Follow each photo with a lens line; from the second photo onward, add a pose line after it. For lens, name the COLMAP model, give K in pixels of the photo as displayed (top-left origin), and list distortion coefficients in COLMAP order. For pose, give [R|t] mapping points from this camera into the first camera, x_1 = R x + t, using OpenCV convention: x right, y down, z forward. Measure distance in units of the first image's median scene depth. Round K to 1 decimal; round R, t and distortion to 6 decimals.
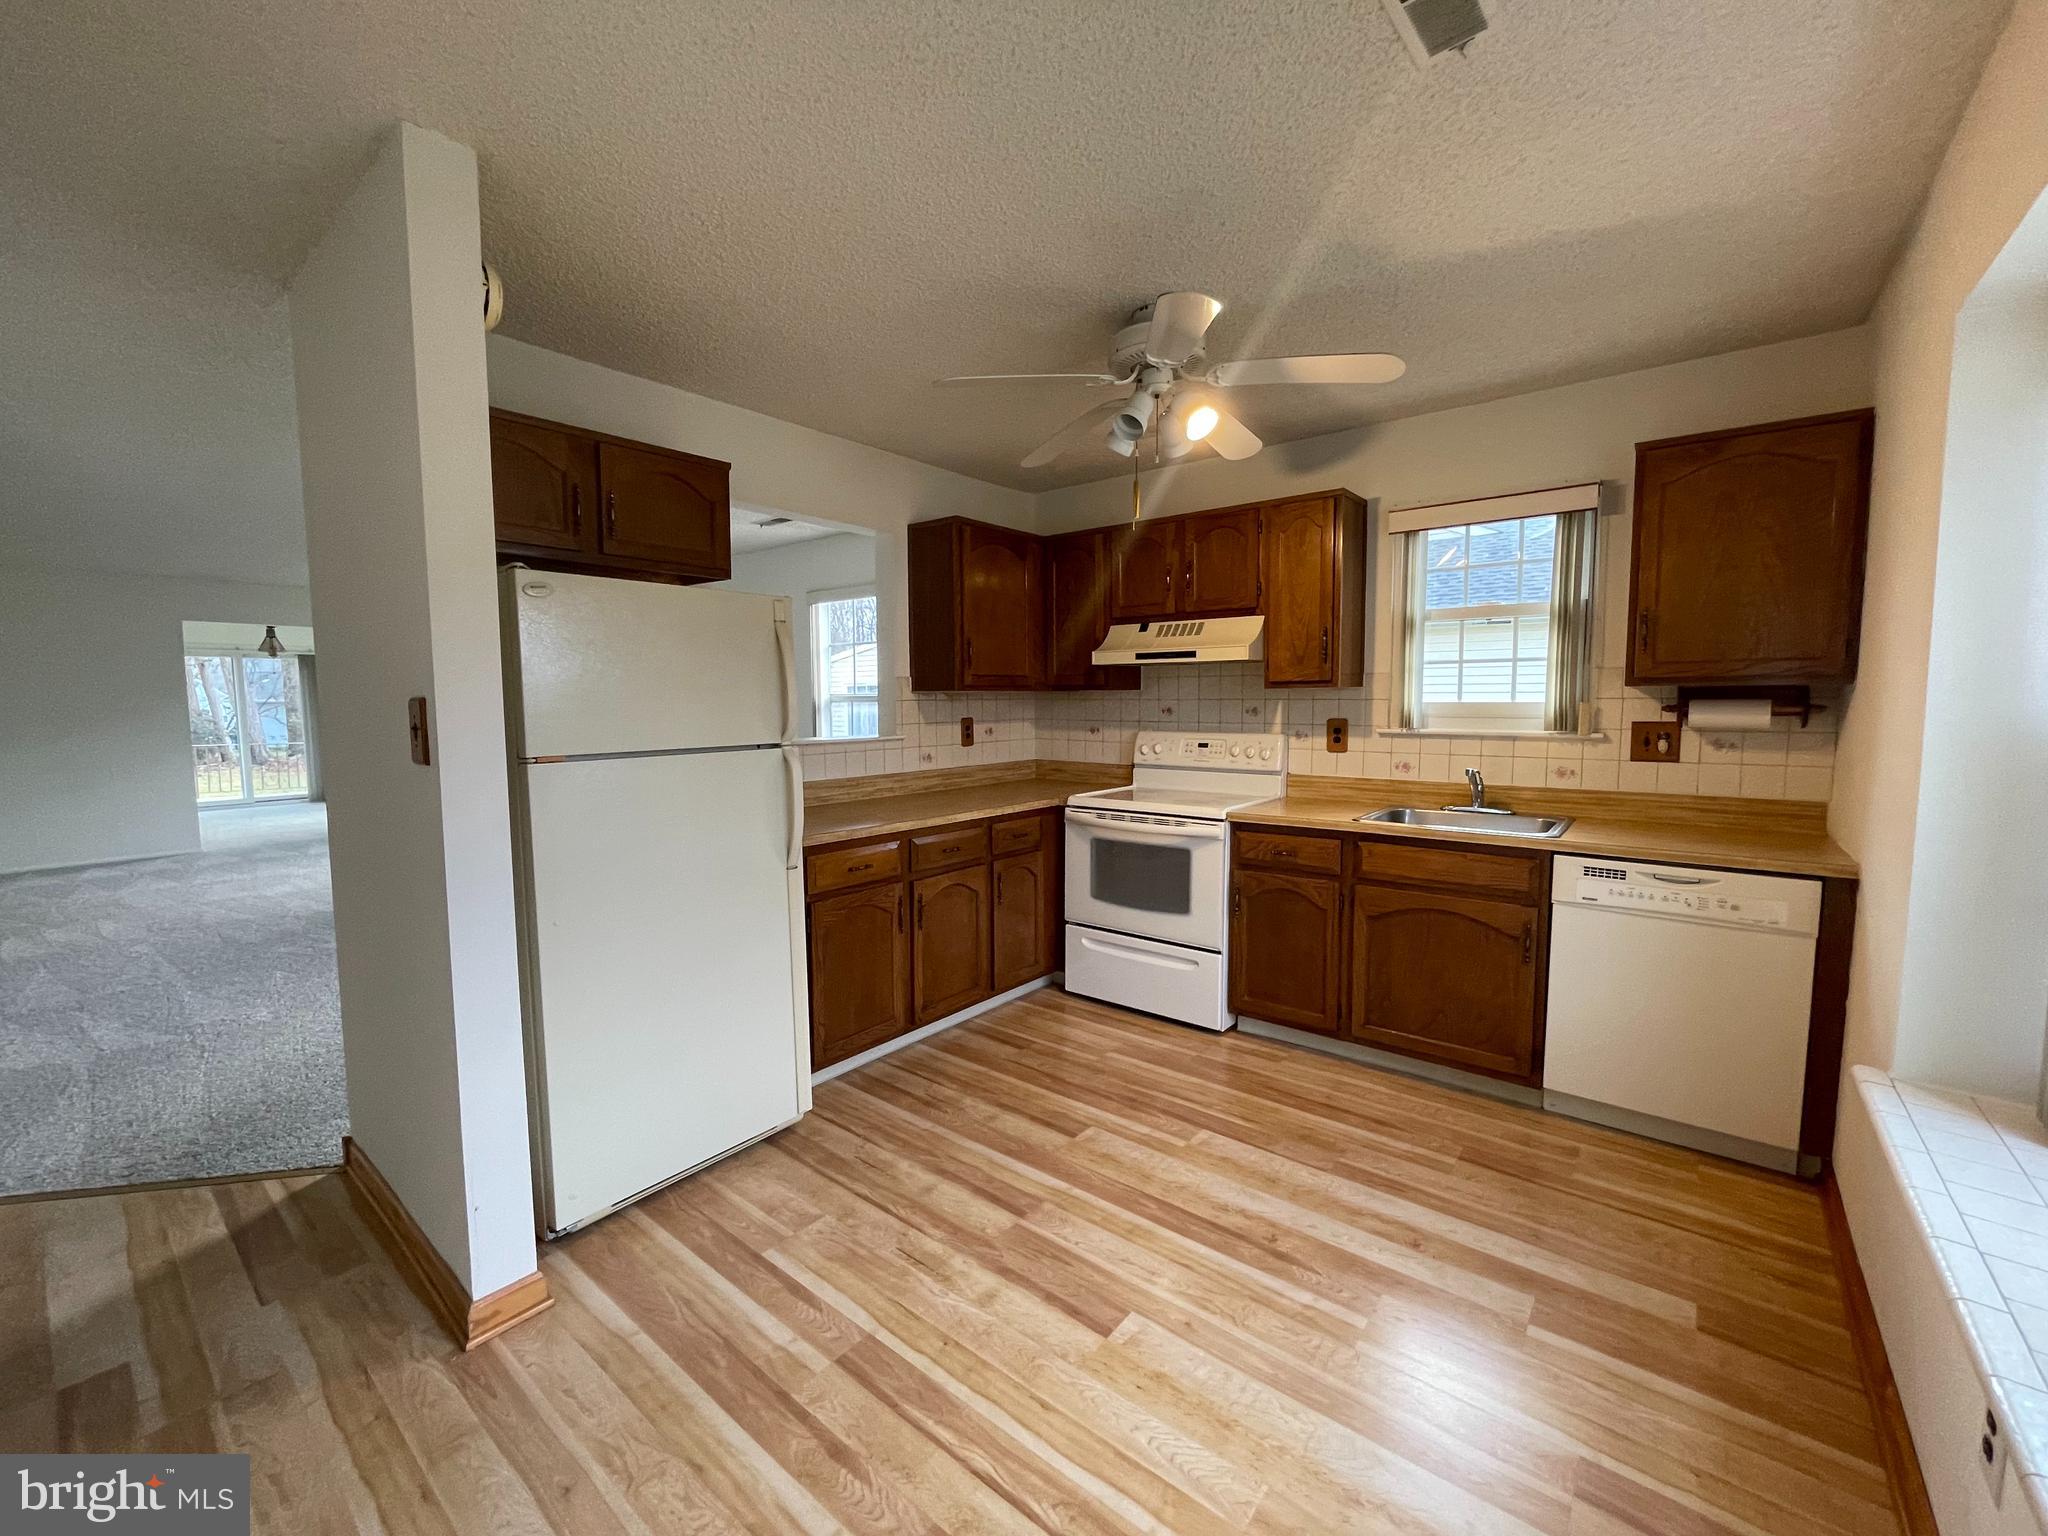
lens RADIAL K [[834.5, 0, 1027.7], [0, 834.5, 758.6], [0, 0, 1]] dist [0.000960, 0.001130]
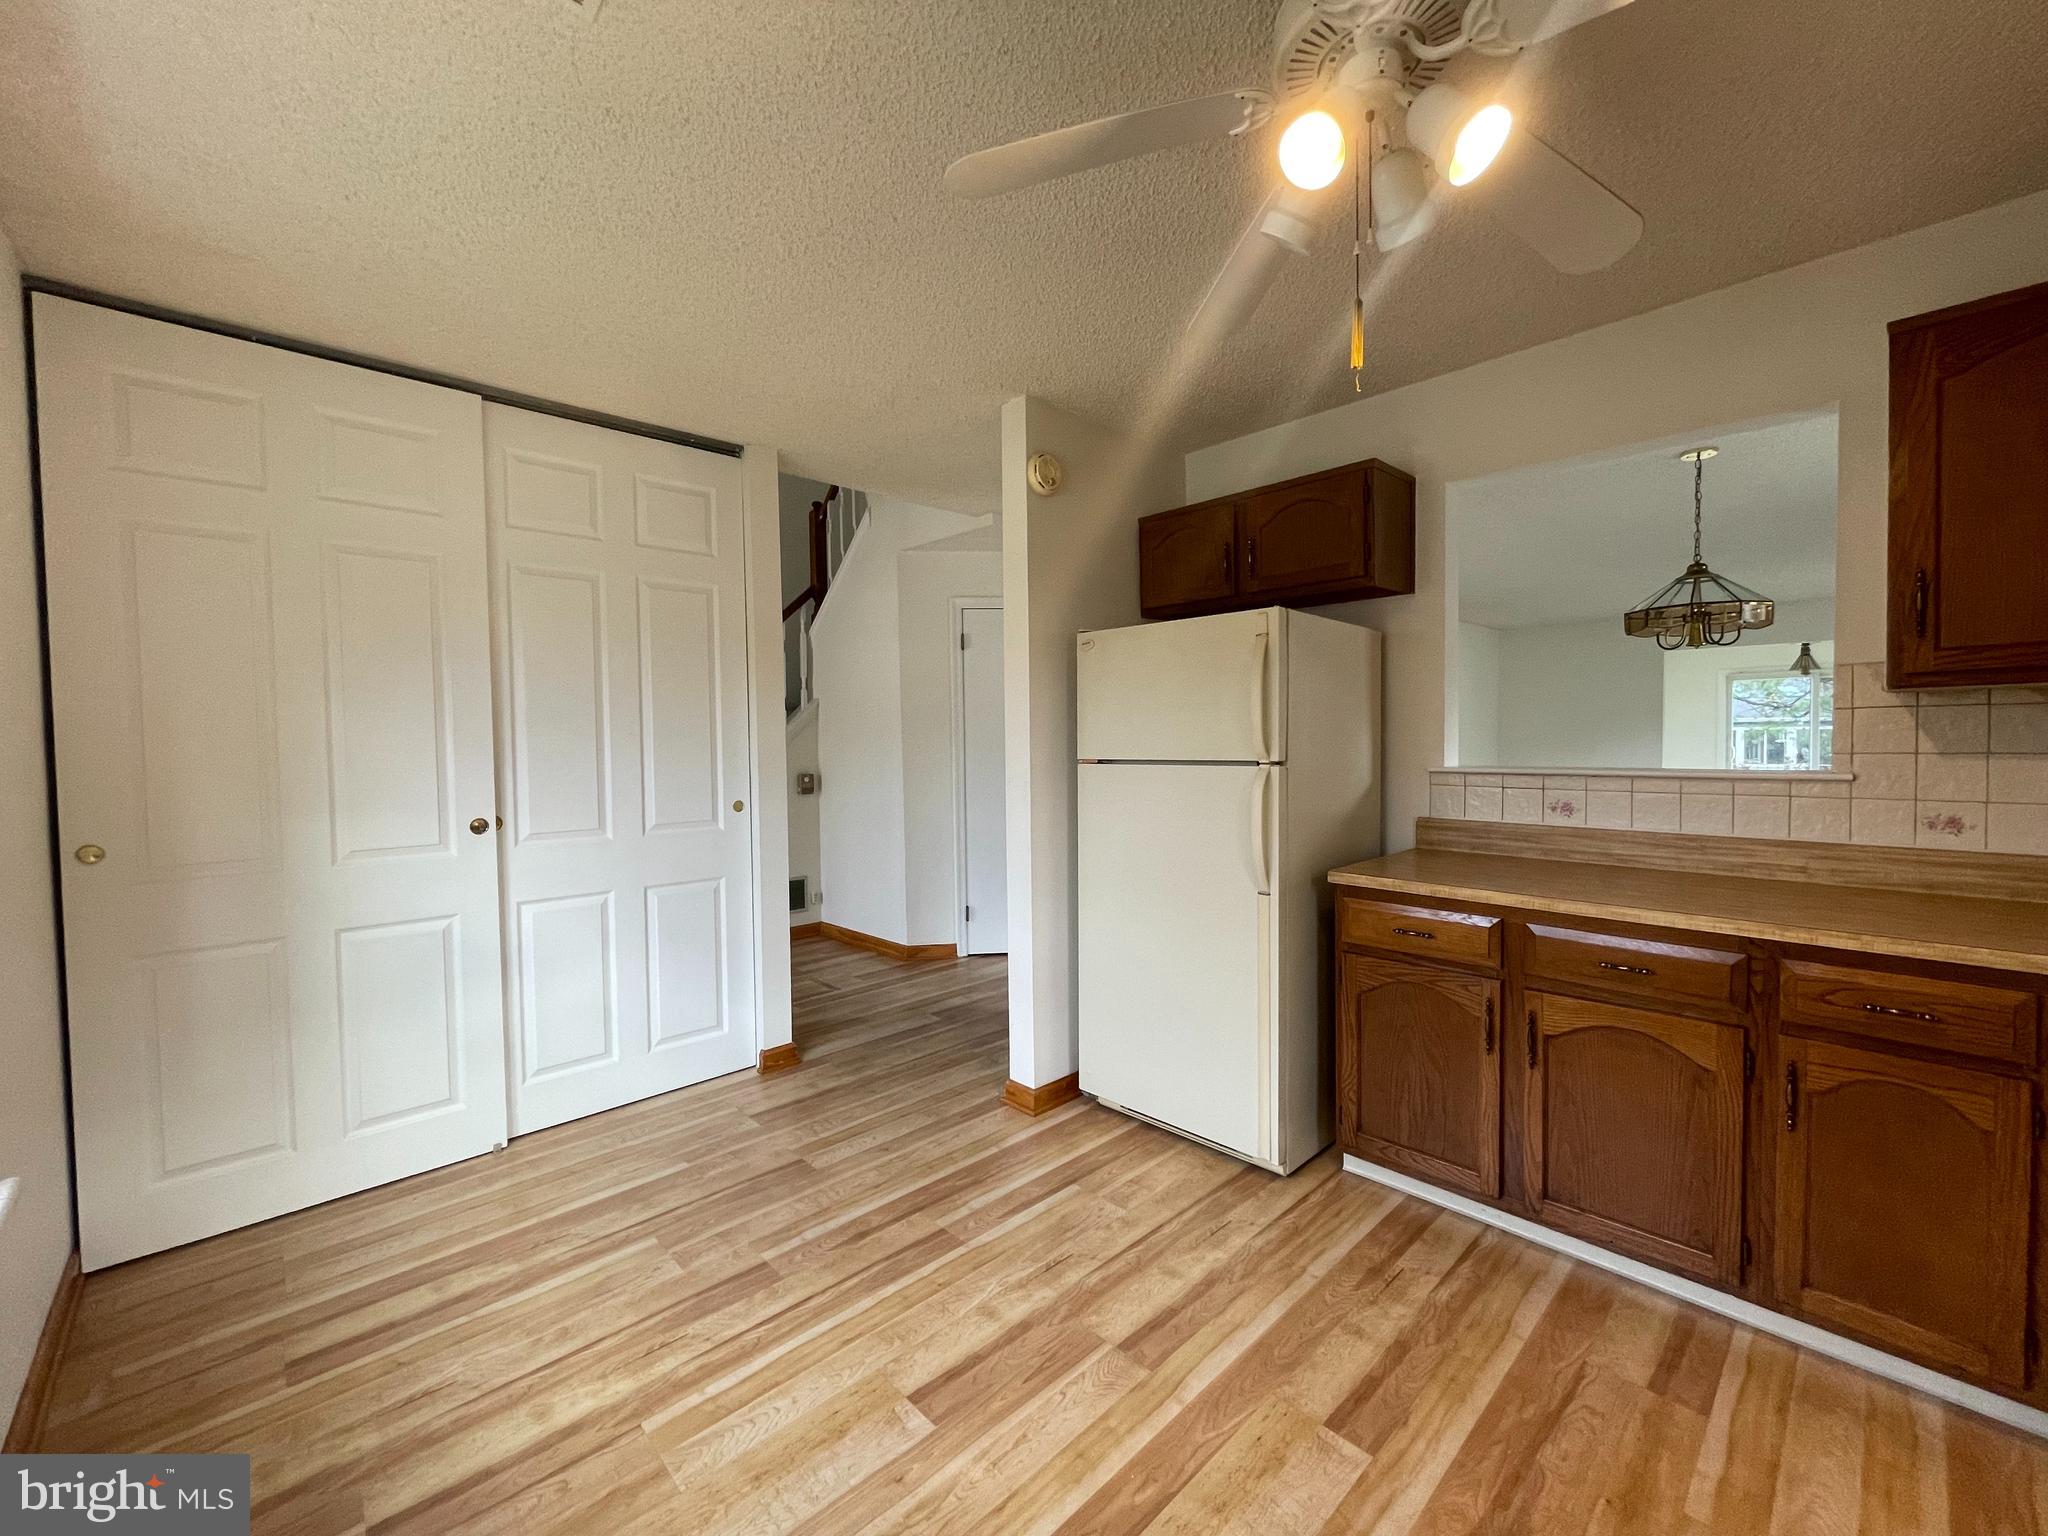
lens RADIAL K [[834.5, 0, 1023.9], [0, 834.5, 762.5], [0, 0, 1]] dist [0.000960, 0.001130]
pose [[-0.133923, 0.038188, -0.990256, 0.642871], [-0.057224, 0.997292, 0.046198, -0.042309], [0.989338, 0.062854, -0.131375, 0.797087]]
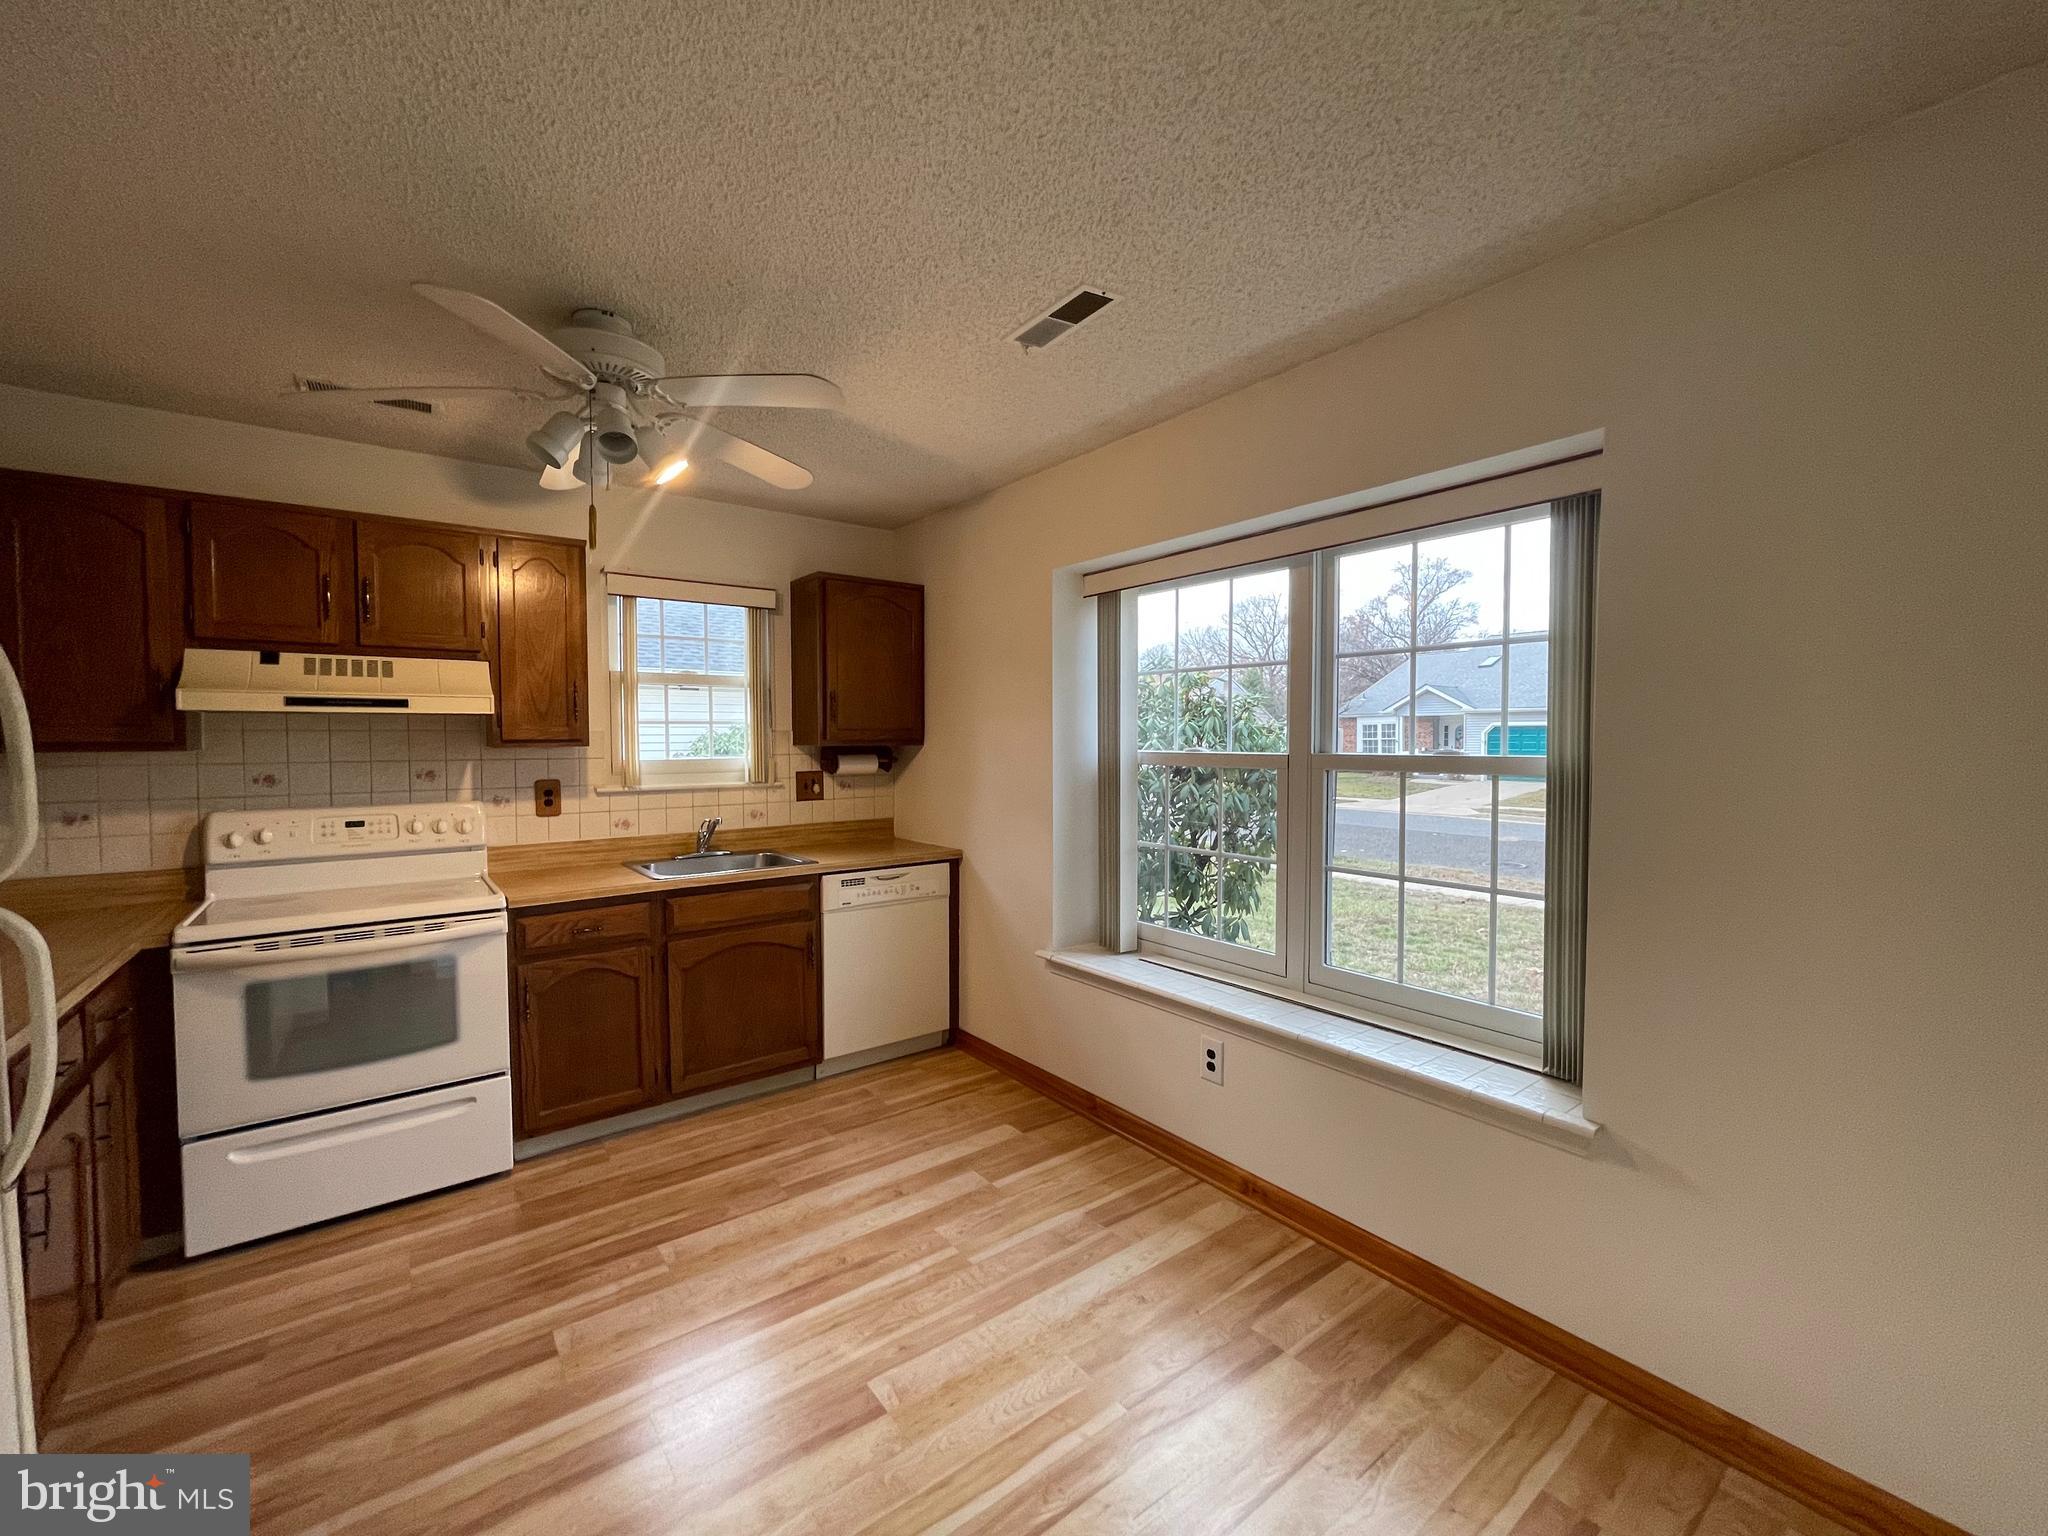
lens RADIAL K [[834.5, 0, 1021.8], [0, 834.5, 761.0], [0, 0, 1]] dist [0.000960, 0.001130]
pose [[0.240065, -0.022214, 0.970503, -0.533886], [0.076257, 0.997080, 0.003959, -0.043439], [-0.967757, 0.073058, 0.241058, 0.363797]]
